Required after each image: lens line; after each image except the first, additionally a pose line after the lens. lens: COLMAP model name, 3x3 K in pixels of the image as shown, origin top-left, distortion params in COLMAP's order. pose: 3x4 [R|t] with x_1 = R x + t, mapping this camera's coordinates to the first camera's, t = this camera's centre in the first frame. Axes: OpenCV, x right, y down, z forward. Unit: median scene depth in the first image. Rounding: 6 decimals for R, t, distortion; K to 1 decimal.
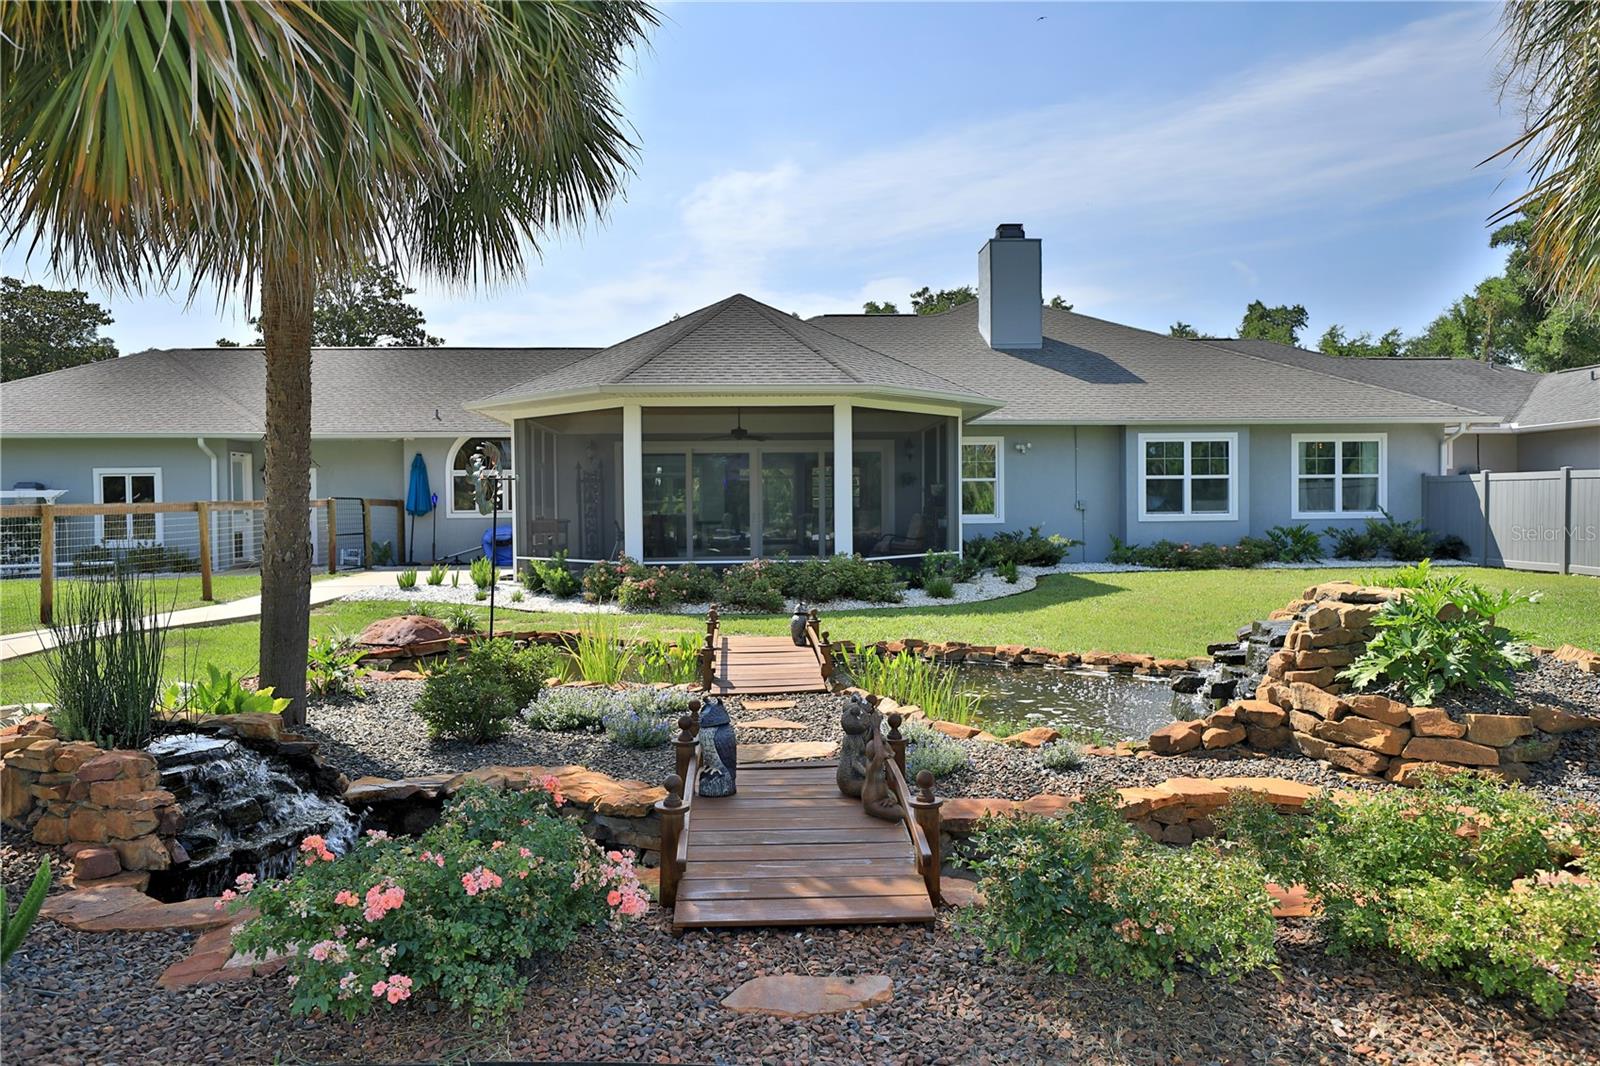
lens RADIAL K [[1105.6, 0, 800.0], [0, 1105.6, 533.0], [0, 0, 1]] dist [0.002197, 0.001058]
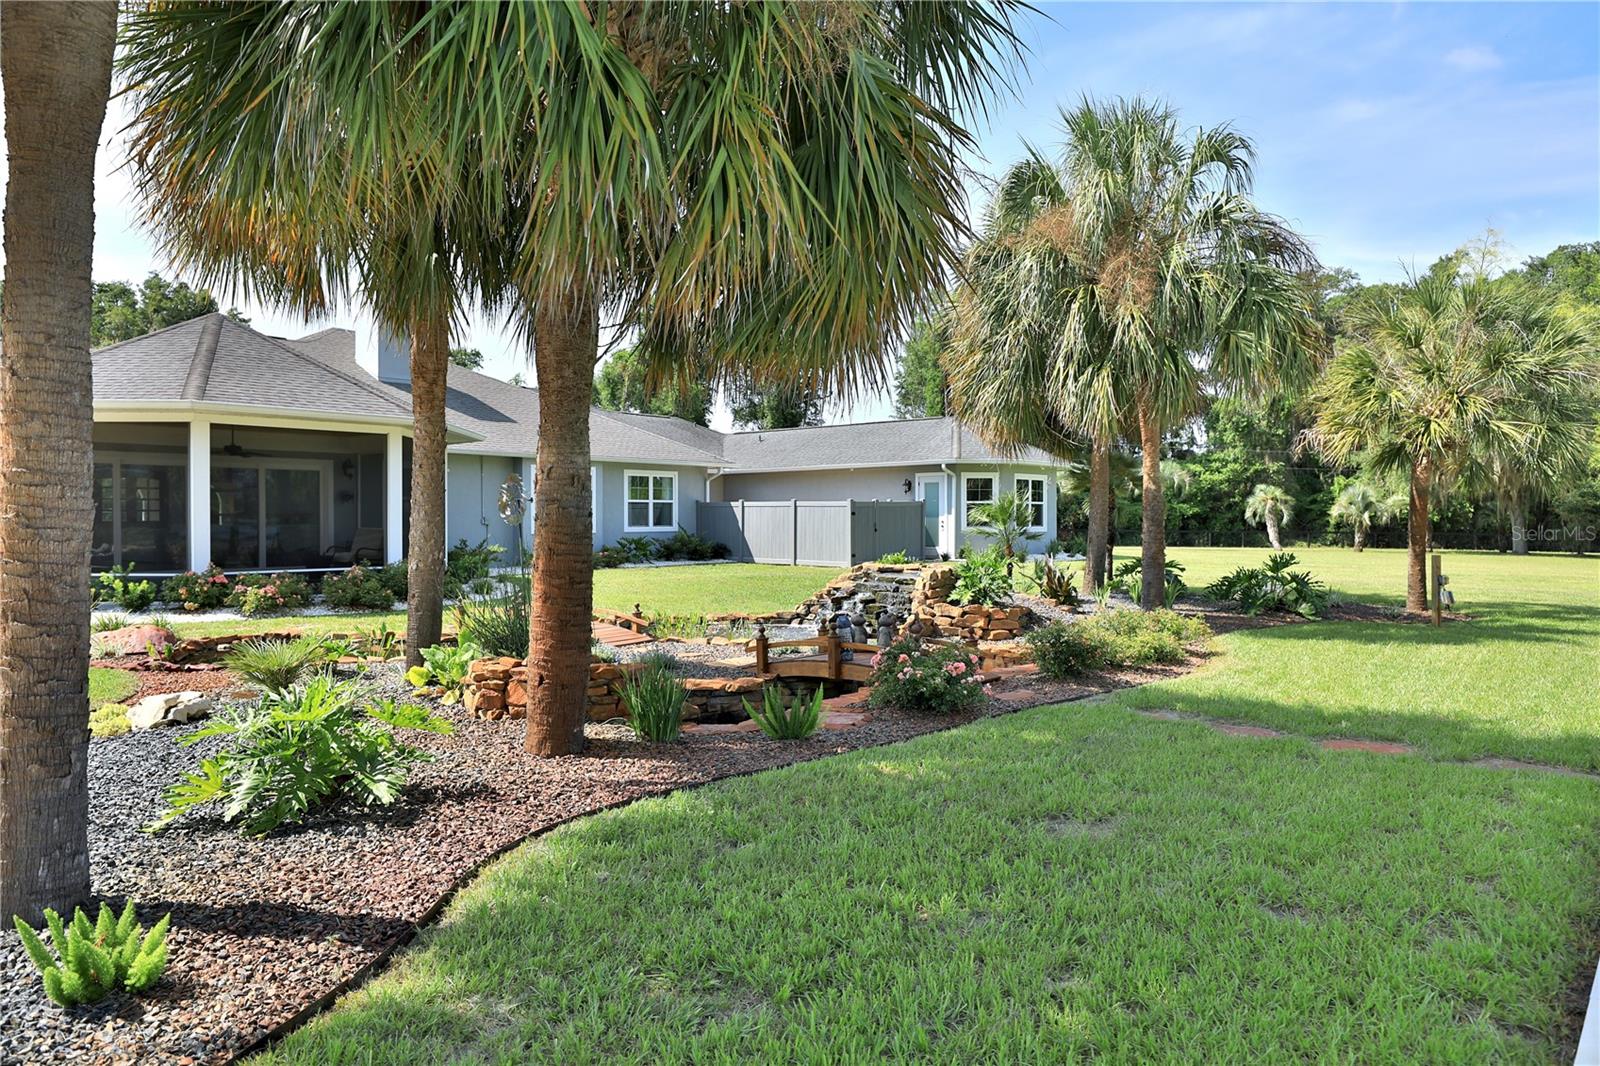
lens RADIAL K [[1025.5, 0, 799.6], [0, 1025.5, 525.5], [0, 0, 1]] dist [-0.009792, 0.003561]
pose [[0.722621, 0.004491, 0.691230, -0.282290], [0.010261, 0.999799, -0.017222, 0.003539], [-0.691168, 0.019538, 0.722430, -0.065626]]
